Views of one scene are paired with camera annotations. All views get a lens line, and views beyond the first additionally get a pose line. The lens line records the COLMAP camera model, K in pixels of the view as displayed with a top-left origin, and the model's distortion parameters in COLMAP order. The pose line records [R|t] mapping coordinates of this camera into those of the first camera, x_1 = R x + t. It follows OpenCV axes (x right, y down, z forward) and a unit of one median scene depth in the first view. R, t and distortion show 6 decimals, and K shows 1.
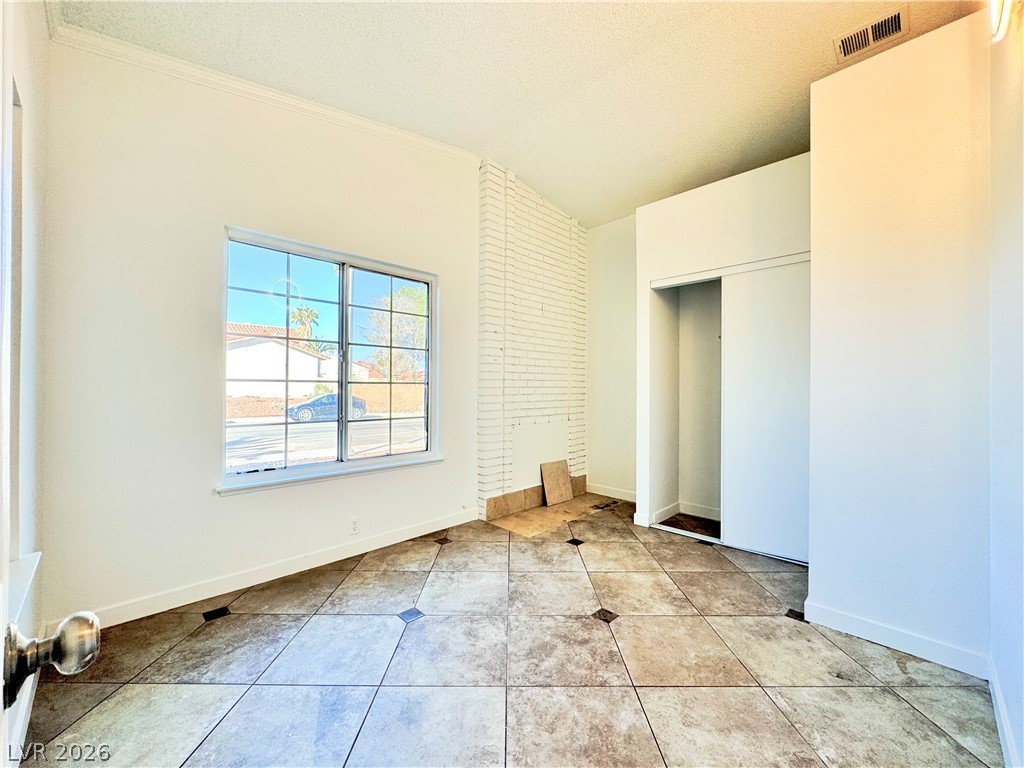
lens RADIAL K [[411.9, 0, 510.9], [0, 411.9, 384.8], [0, 0, 1]] dist [-0.000255, -0.000467]
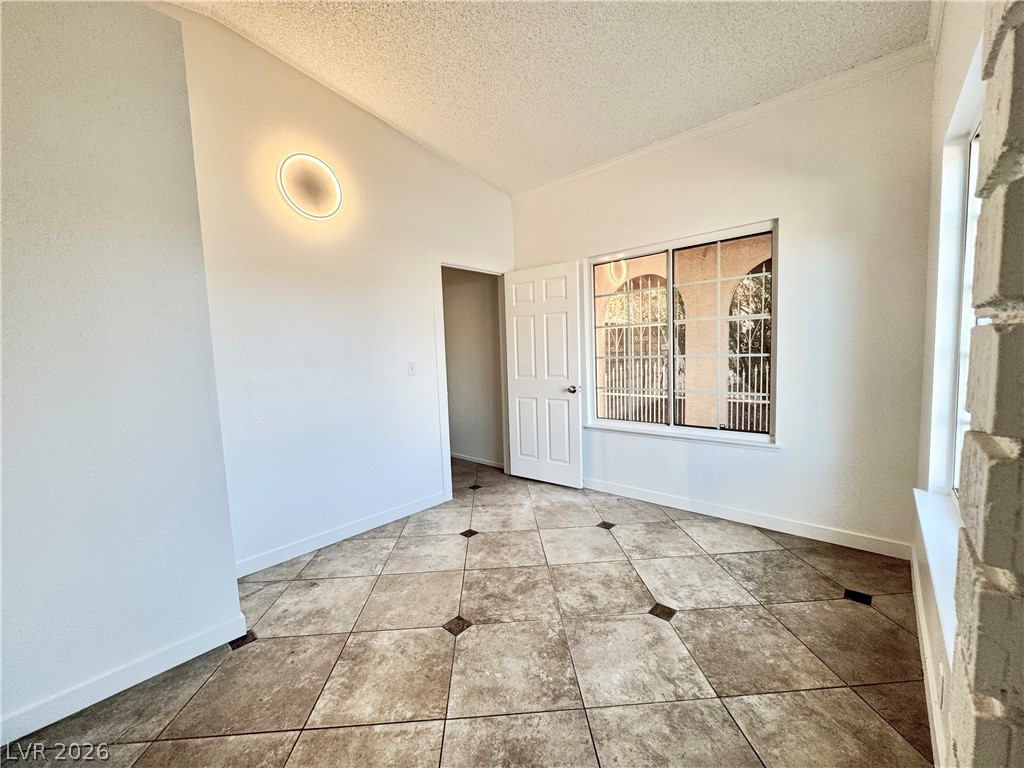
lens RADIAL K [[411.9, 0, 512.9], [0, 411.9, 386.1], [0, 0, 1]] dist [-0.000255, -0.000467]
pose [[-0.998109, 0.036784, -0.049243, 0.135822], [0.032749, 0.996227, 0.080372, -0.048801], [0.052014, 0.078608, -0.995548, 1.974340]]
